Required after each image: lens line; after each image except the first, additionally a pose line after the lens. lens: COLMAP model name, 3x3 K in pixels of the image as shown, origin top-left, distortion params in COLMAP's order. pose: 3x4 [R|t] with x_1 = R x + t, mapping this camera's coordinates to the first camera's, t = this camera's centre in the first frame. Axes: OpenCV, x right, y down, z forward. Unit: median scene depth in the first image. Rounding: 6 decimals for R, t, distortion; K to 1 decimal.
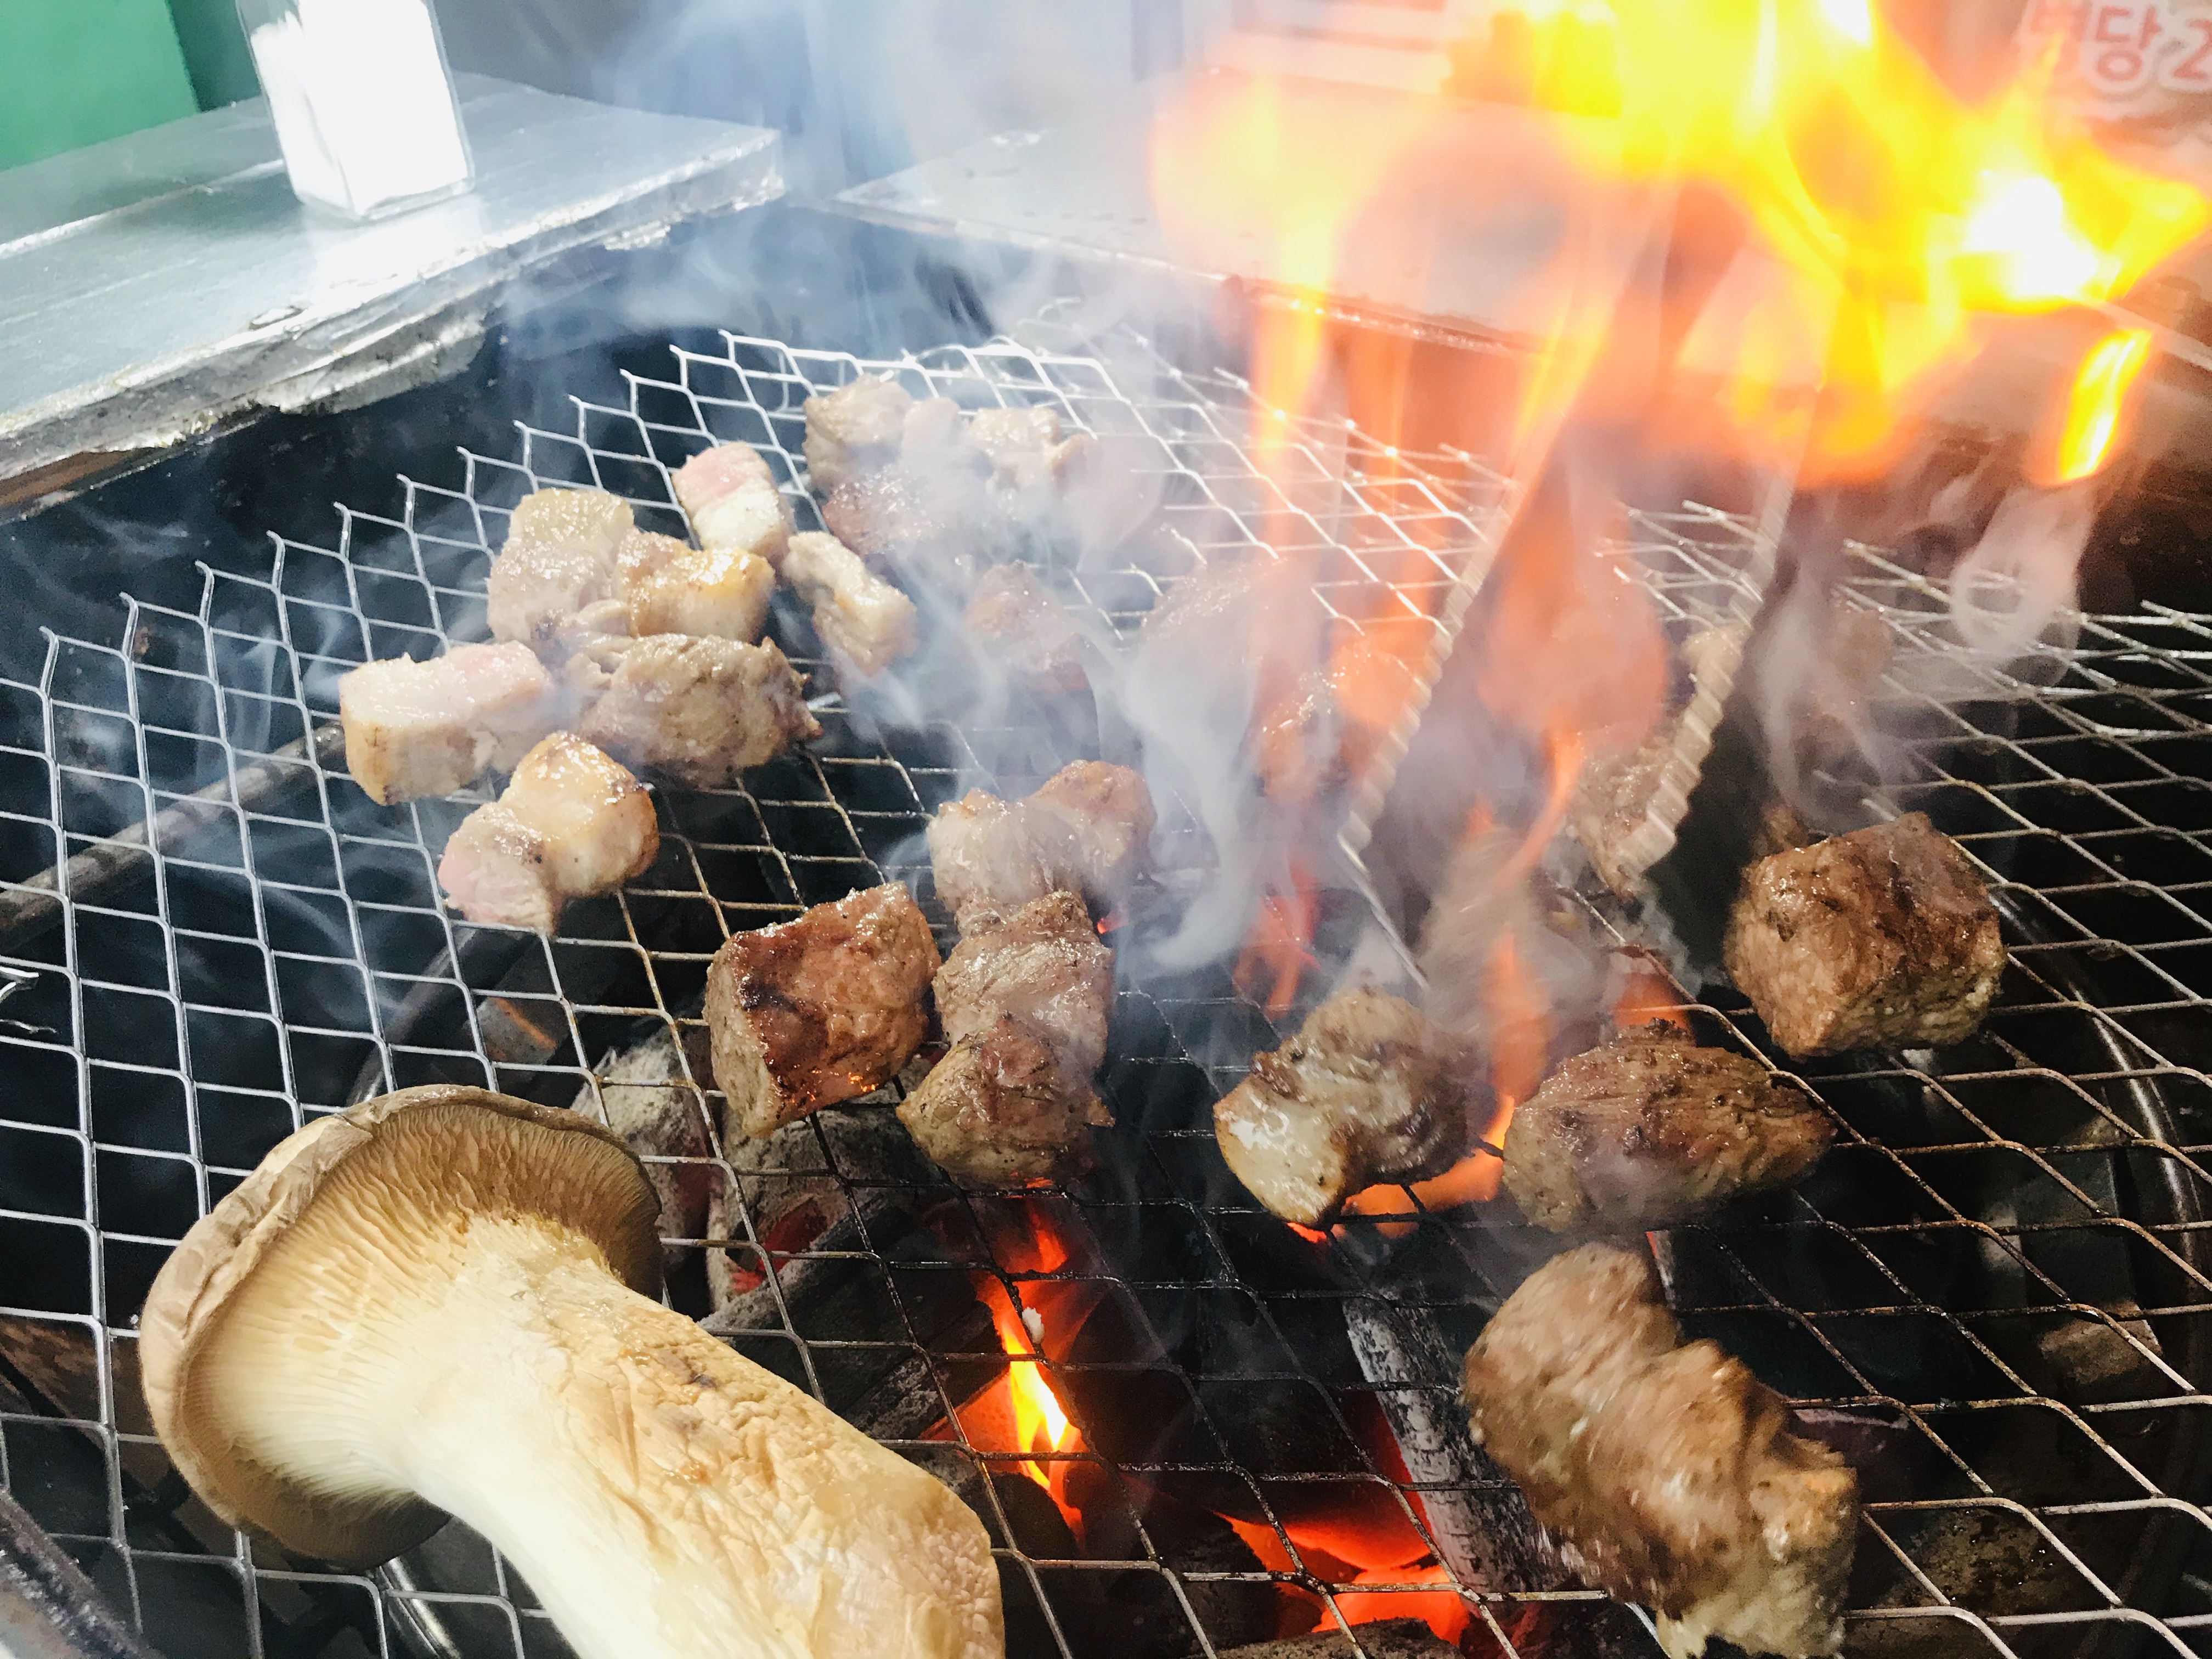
lens RADIAL K [[1821.8, 0, 1084.1], [0, 1821.8, 807.6], [0, 0, 1]] dist [-0.006789, -0.006634]
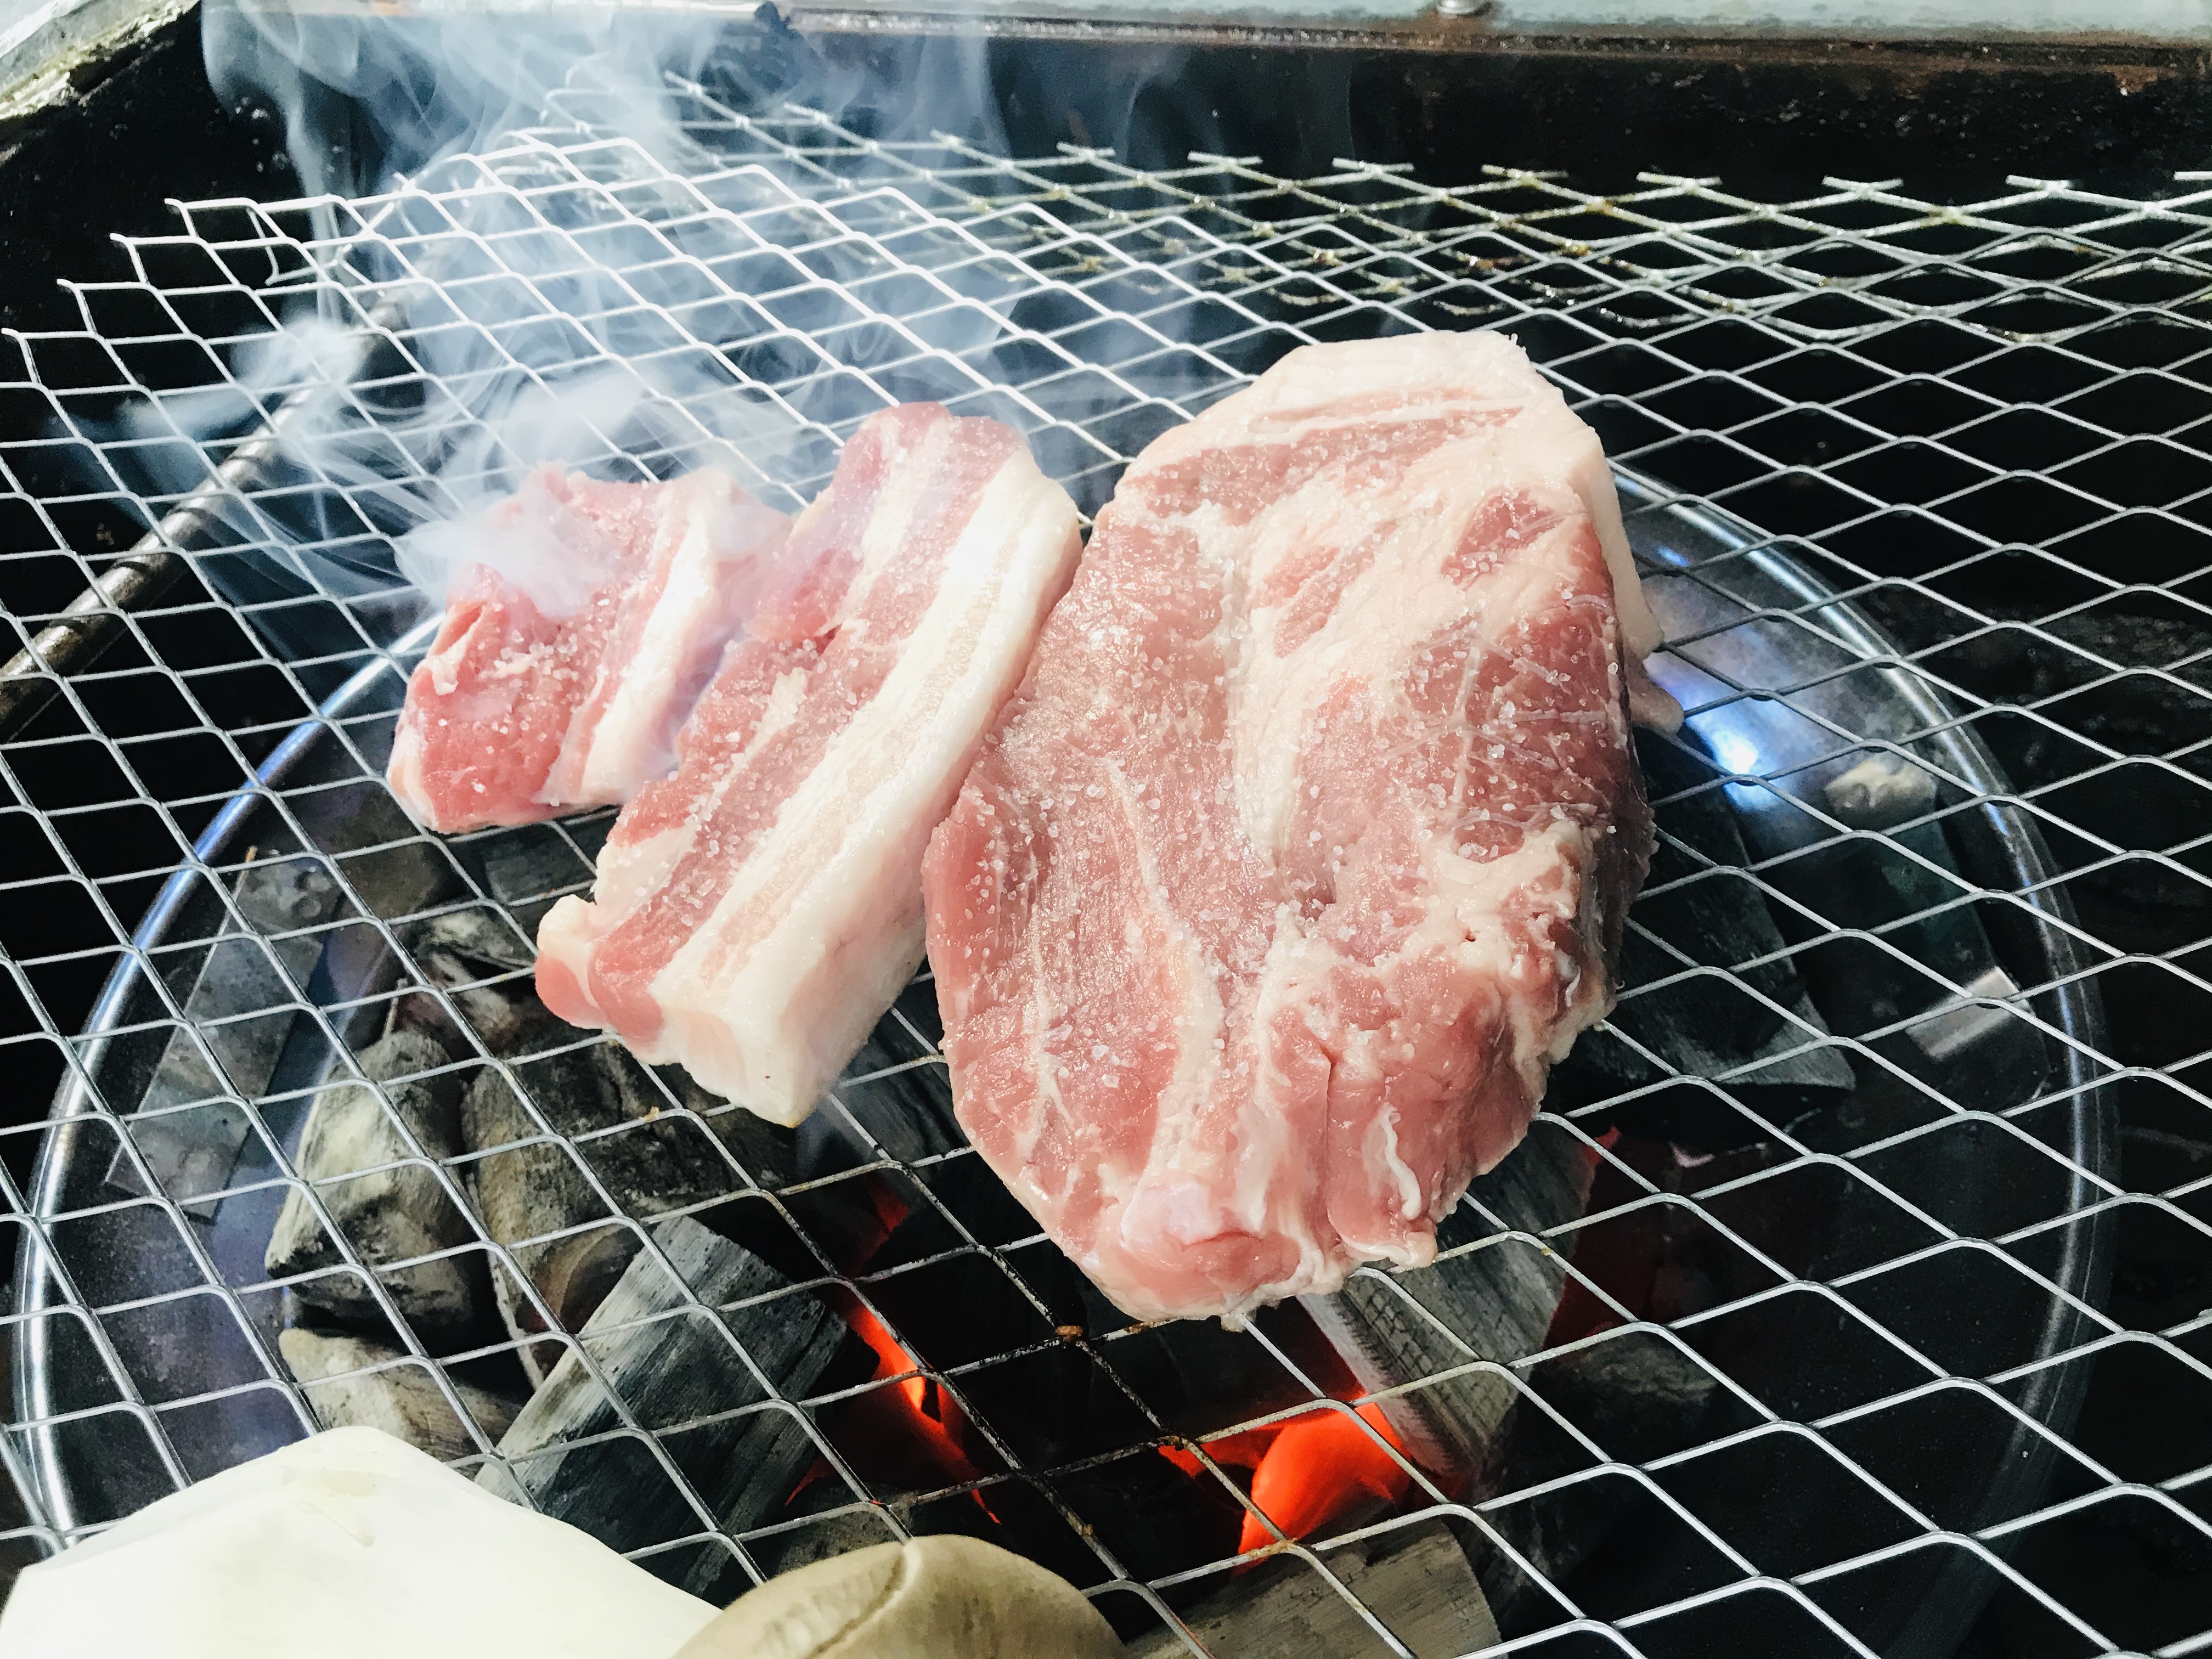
lens RADIAL K [[1815.9, 0, 1126.3], [0, 1815.9, 833.2], [0, 0, 1]] dist [0.010264, -0.032992]
pose [[0.949853, -0.272976, 0.152526, 0.005128], [0.241201, 0.950023, 0.198186, -0.052282], [-0.199003, -0.151458, 0.968224, 0.090977]]
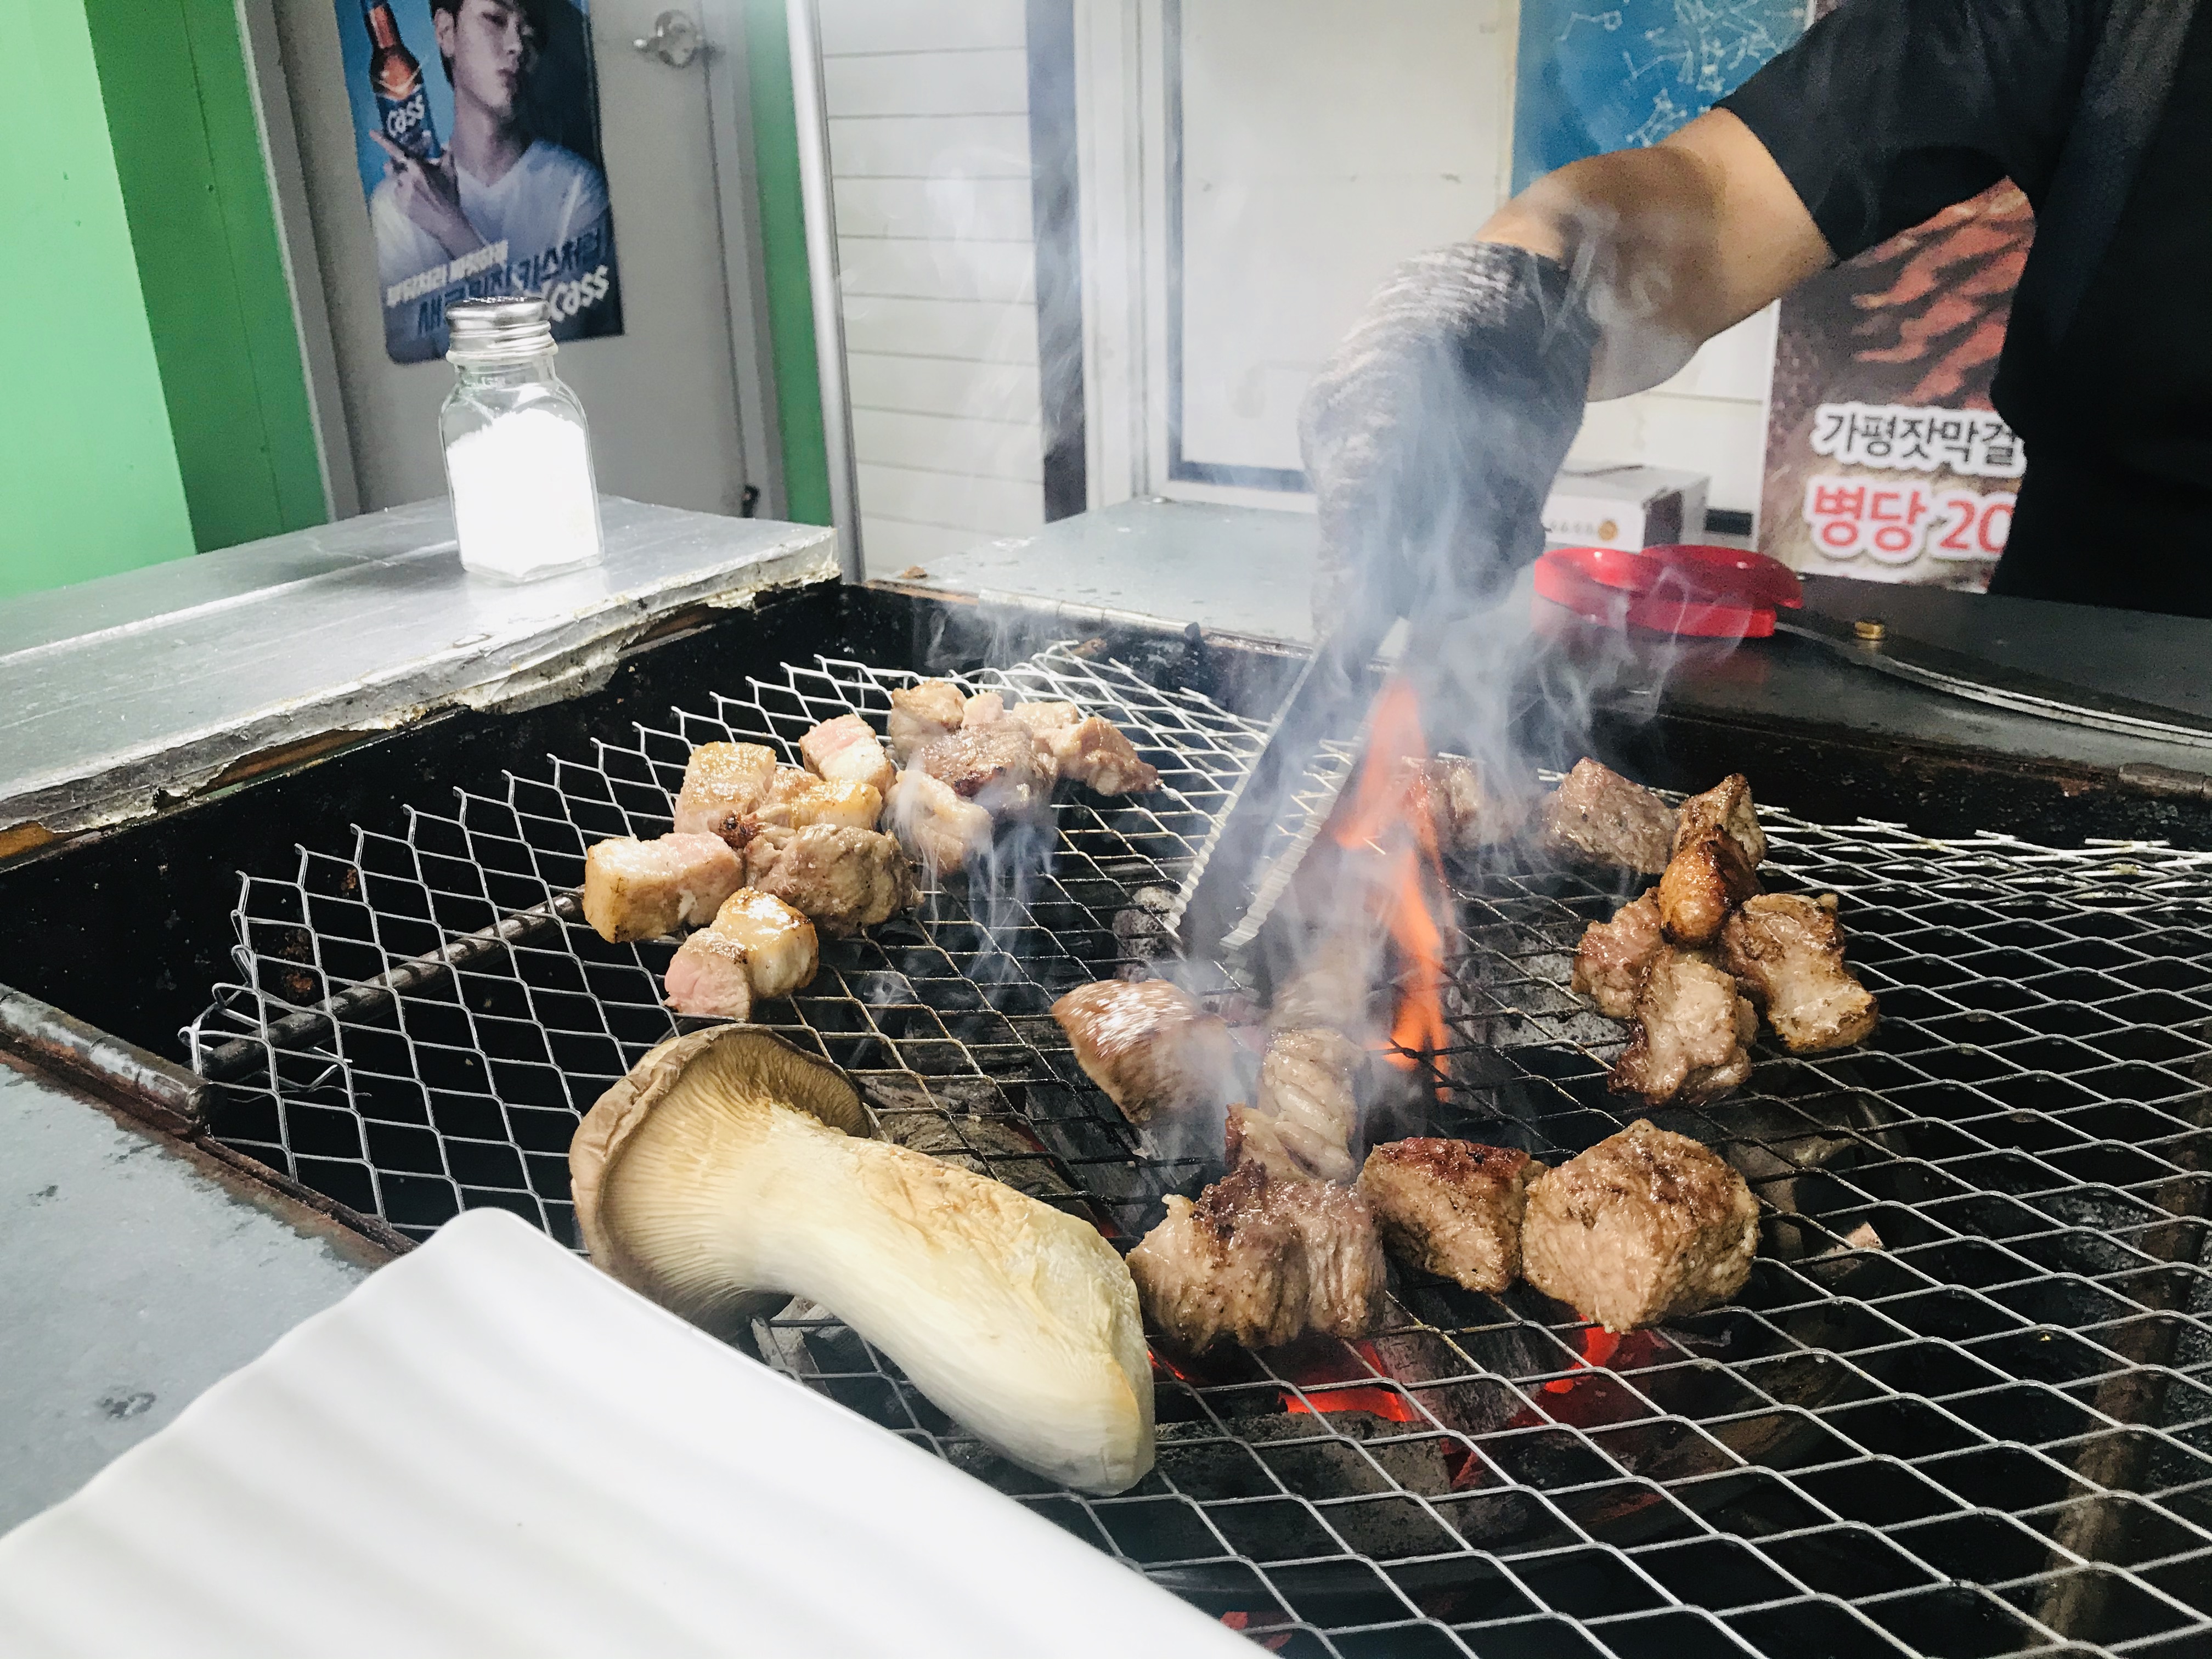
lens RADIAL K [[1821.8, 0, 1094.1], [0, 1821.8, 814.9], [0, 0, 1]] dist [-0.006789, -0.006634]
pose [[0.998043, 0.002282, 0.062483, -0.080722], [0.012911, 0.970276, -0.241658, 0.179356], [-0.061177, 0.241991, 0.968348, -0.274935]]
